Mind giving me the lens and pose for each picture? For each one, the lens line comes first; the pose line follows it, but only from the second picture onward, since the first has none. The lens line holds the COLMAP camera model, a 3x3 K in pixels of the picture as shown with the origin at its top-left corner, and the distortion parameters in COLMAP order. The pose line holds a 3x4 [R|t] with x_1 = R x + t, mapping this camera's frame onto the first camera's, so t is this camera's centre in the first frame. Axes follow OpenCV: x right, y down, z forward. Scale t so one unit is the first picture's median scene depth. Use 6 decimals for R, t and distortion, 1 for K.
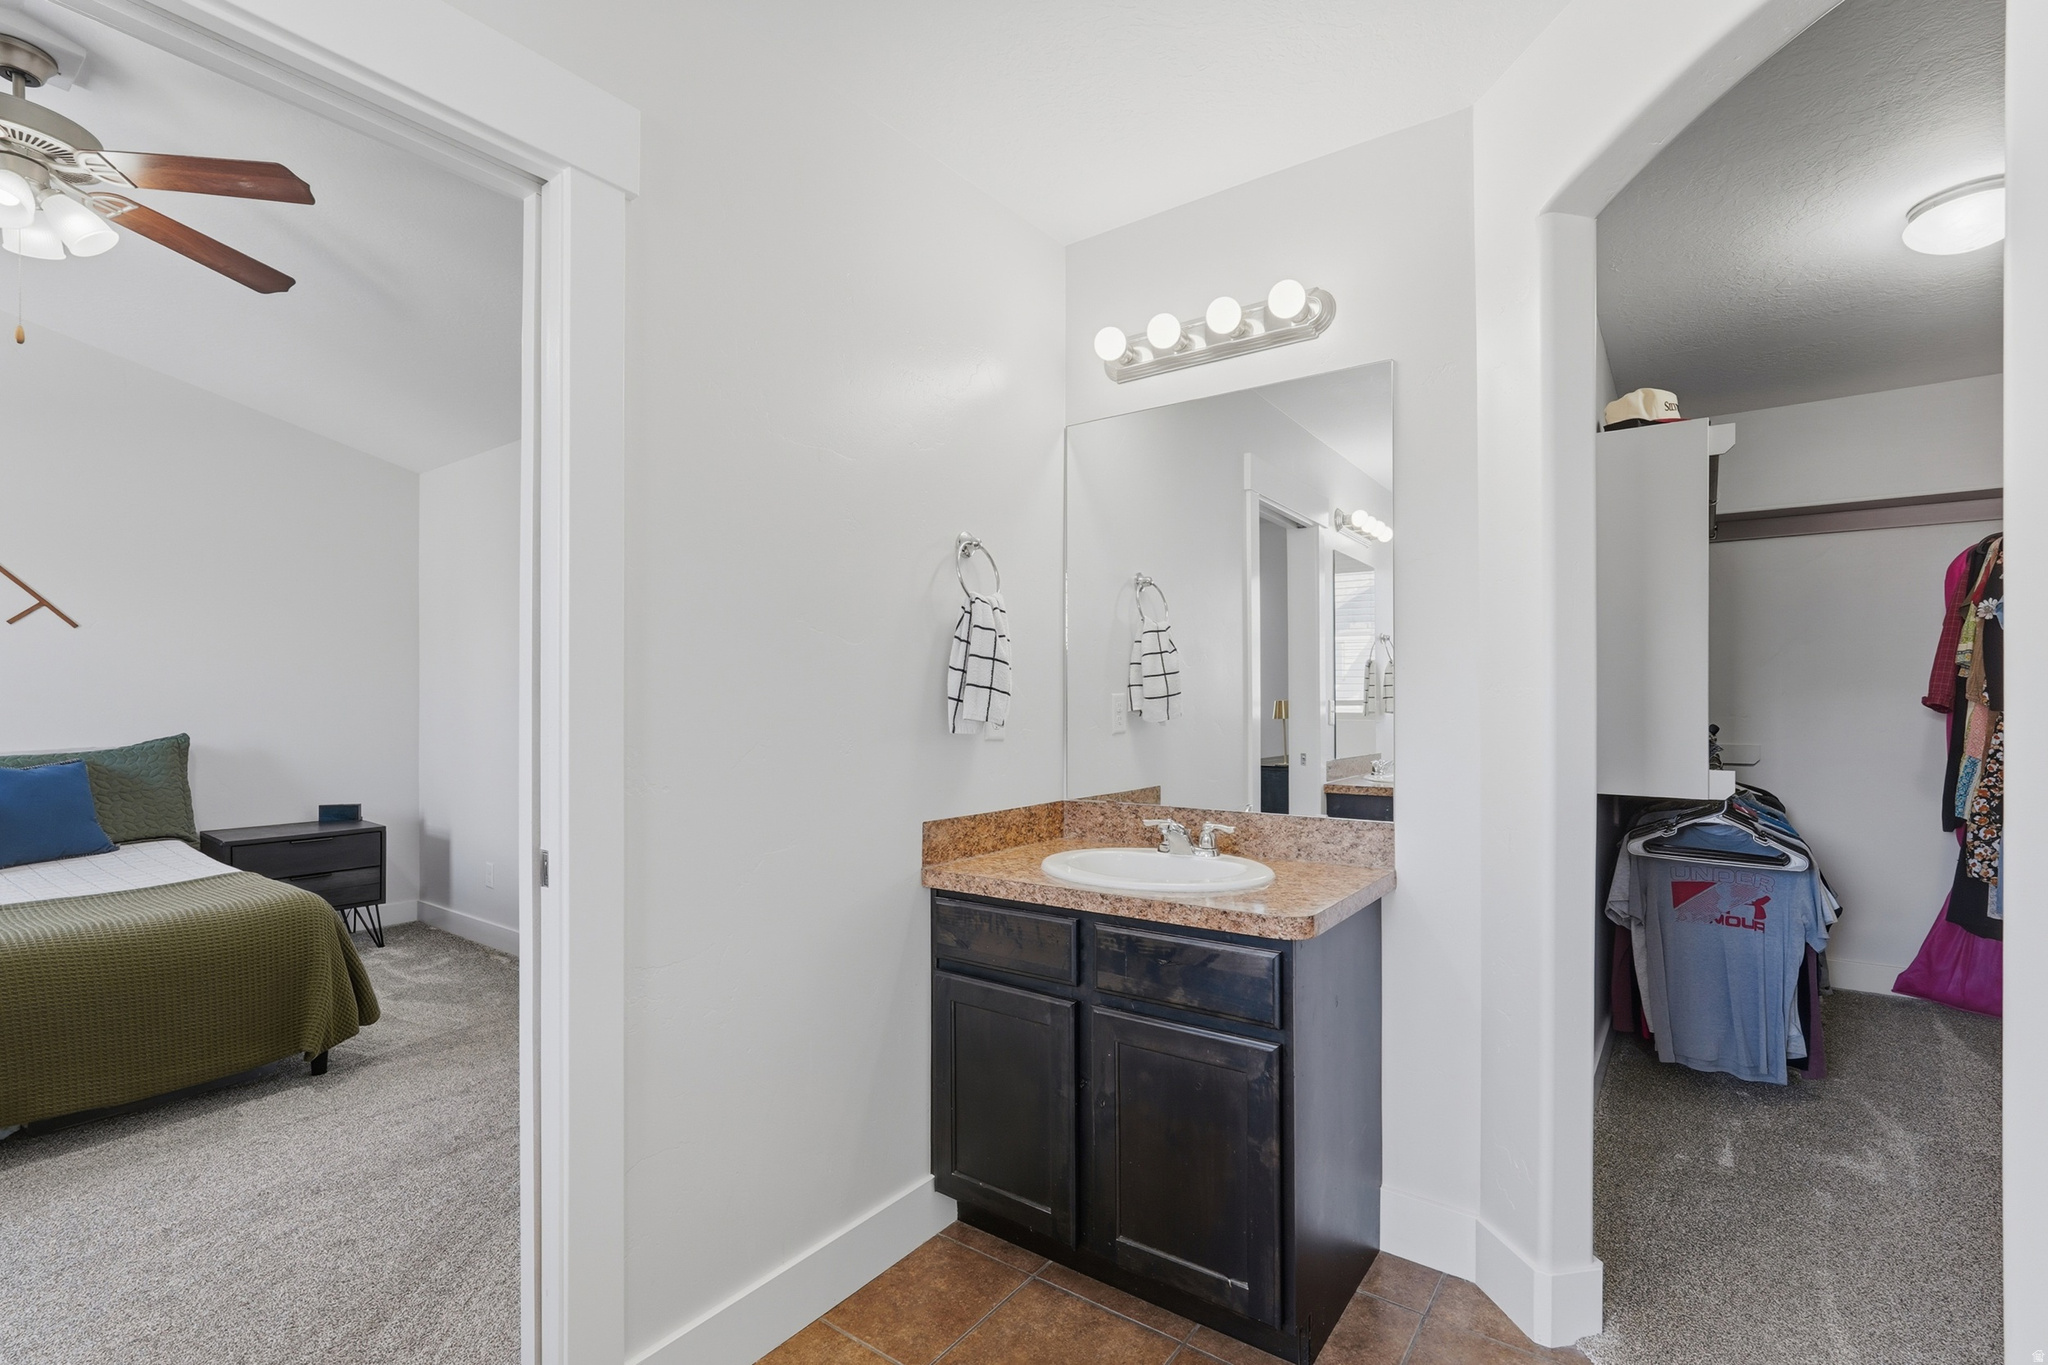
lens RADIAL K [[922.6, 0, 1030.2], [0, 922.6, 692.6], [0, 0, 1]] dist [0.002246, 0.000998]
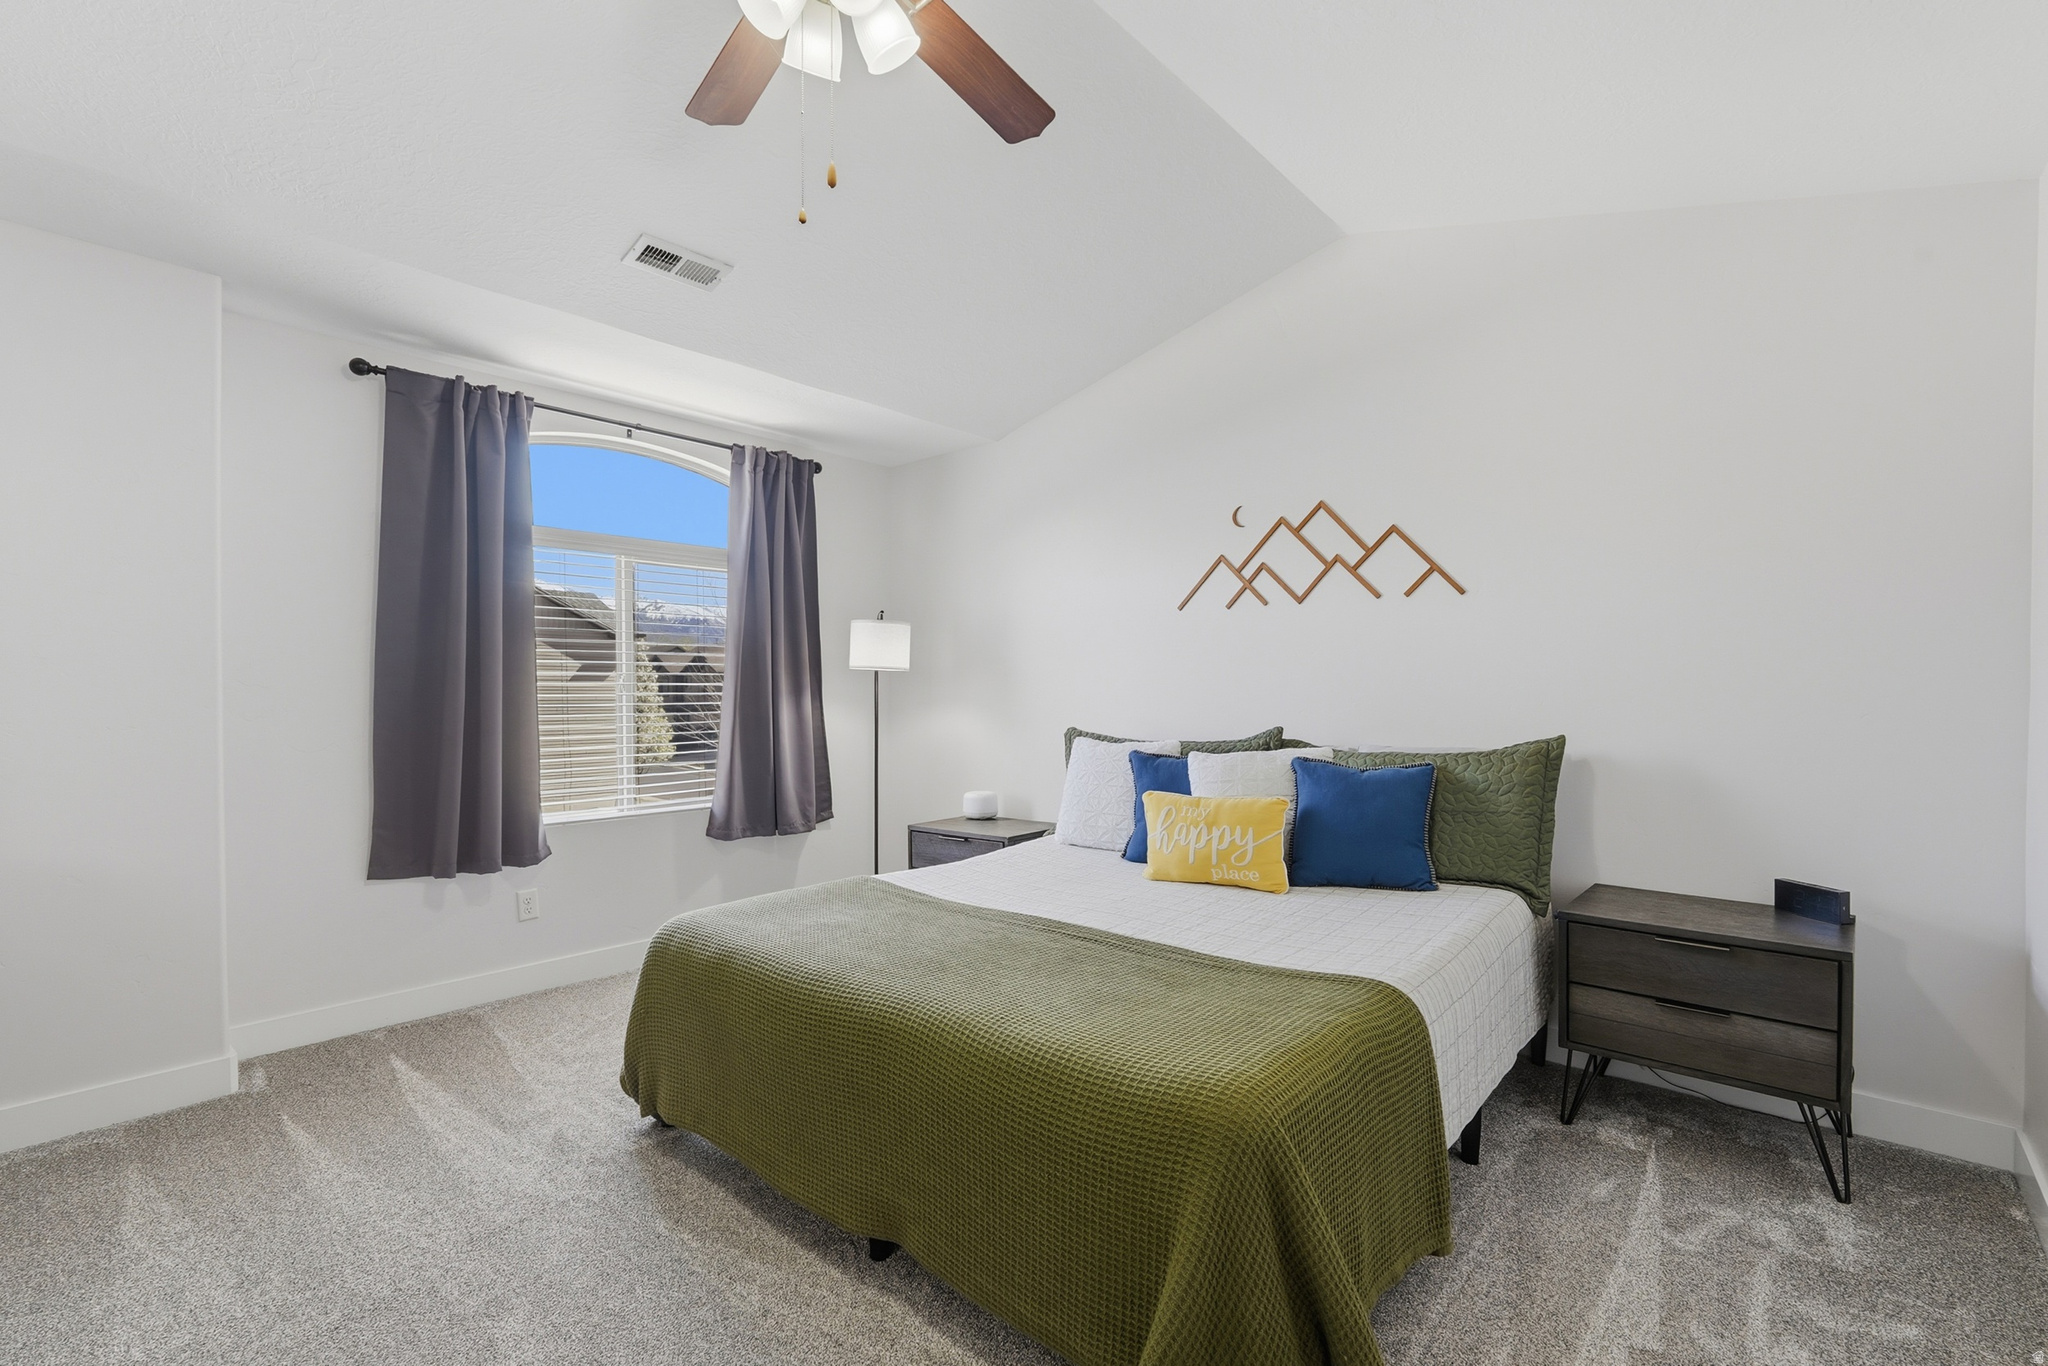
lens RADIAL K [[922.6, 0, 1030.2], [0, 922.6, 693.1], [0, 0, 1]] dist [0.002246, 0.000998]
pose [[-0.087804, 0.022124, -0.995892, -0.210256], [0.013396, 0.999689, 0.021028, -0.007363], [0.996048, -0.011494, -0.088073, 0.700074]]
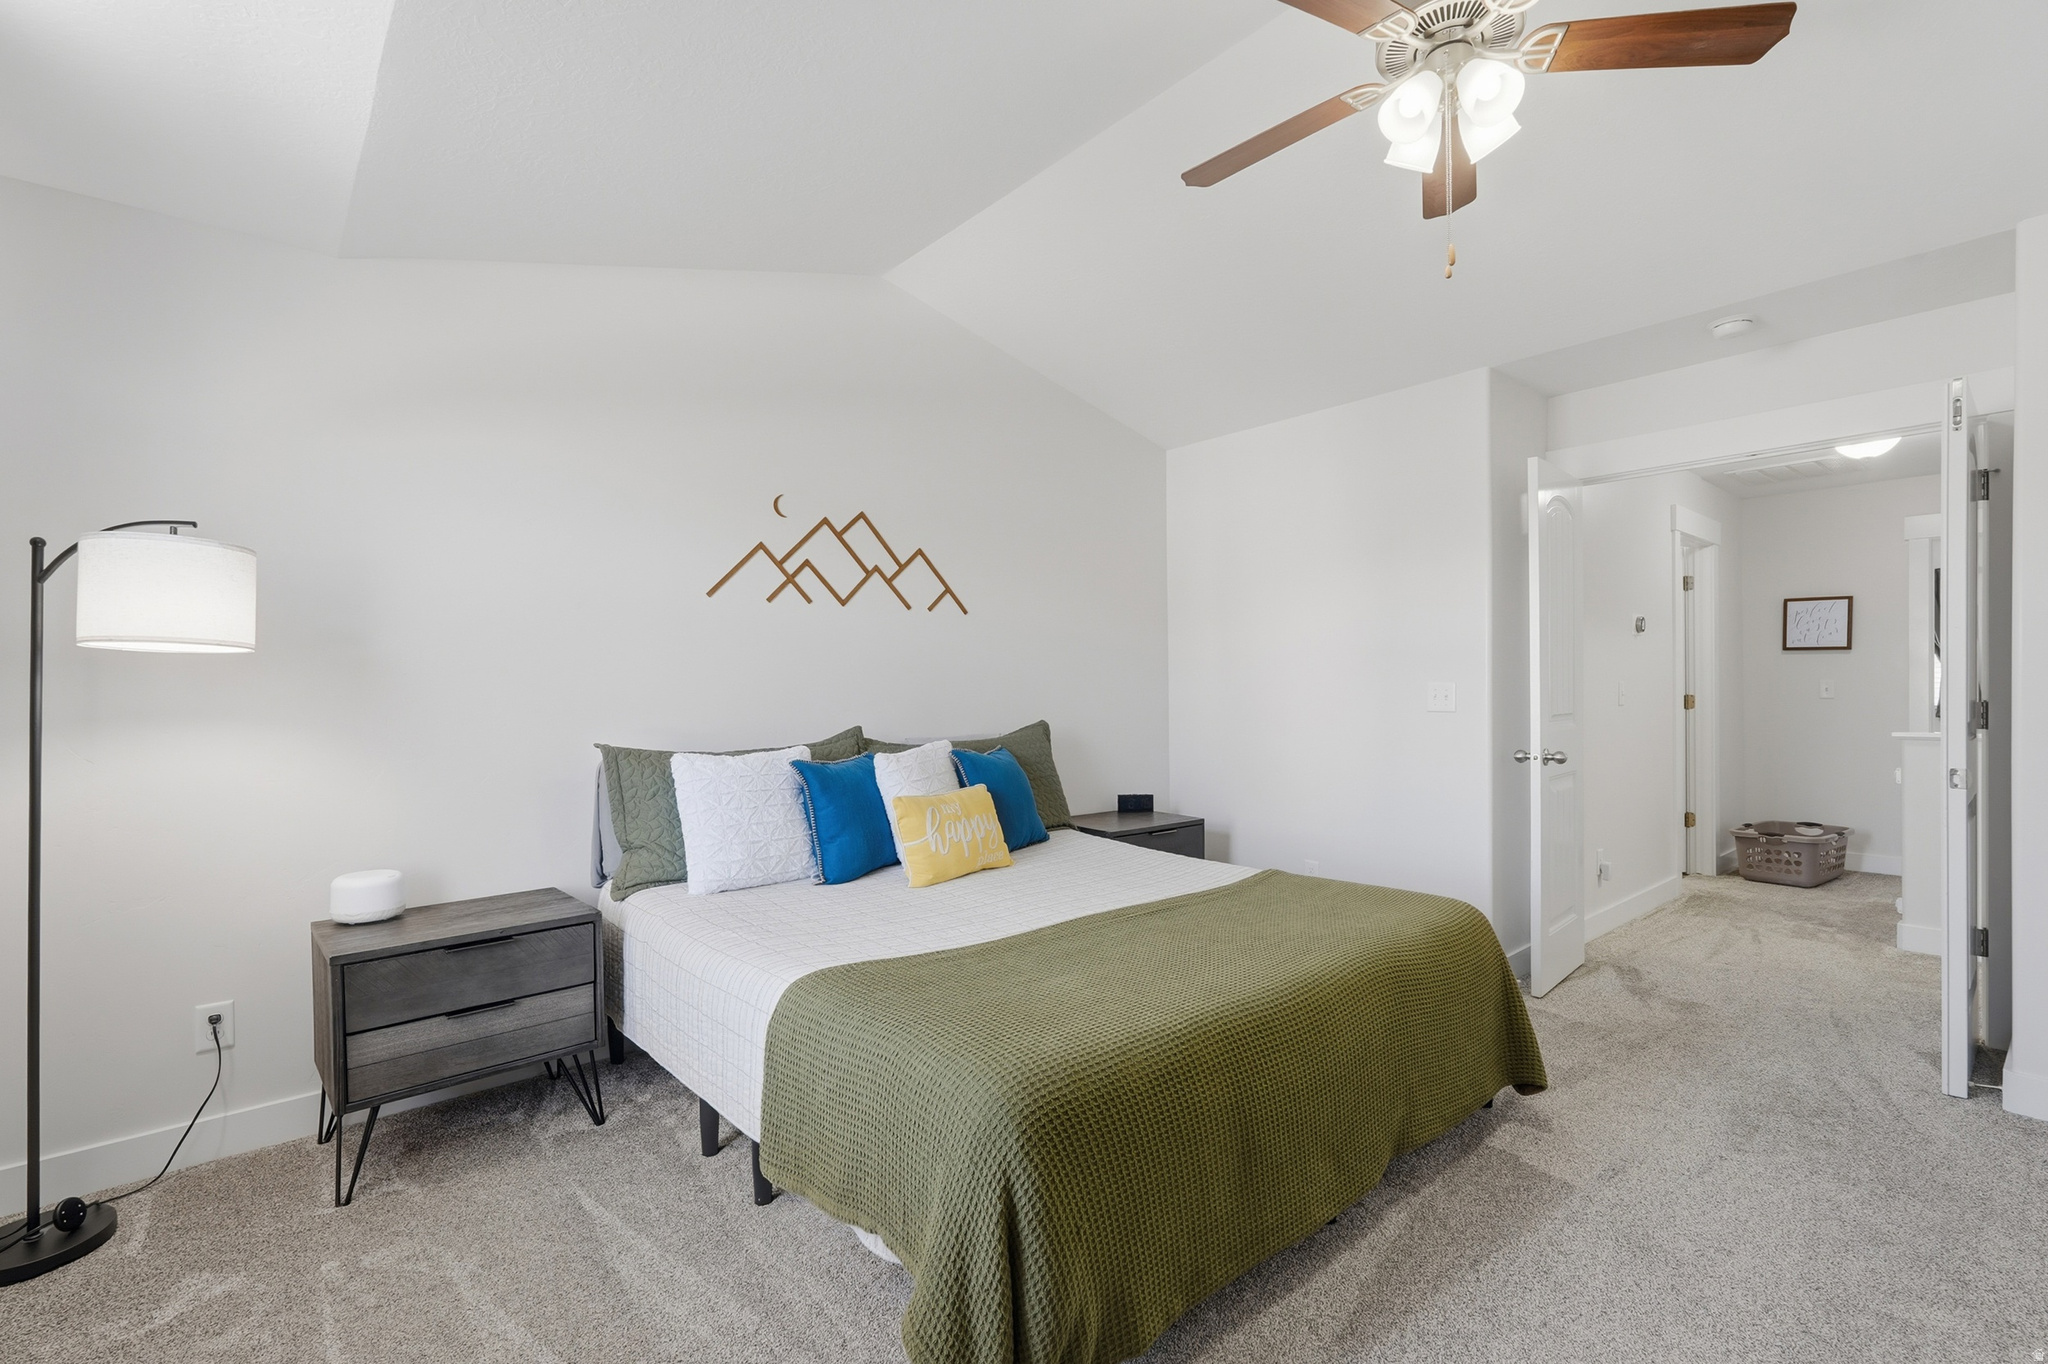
lens RADIAL K [[922.6, 0, 1030.2], [0, 922.6, 692.1], [0, 0, 1]] dist [0.002246, 0.000998]
pose [[0.973765, -0.002850, -0.227540, -0.734292], [0.003856, 0.999985, 0.003977, 0.010686], [0.227525, -0.004750, 0.973761, 0.035642]]
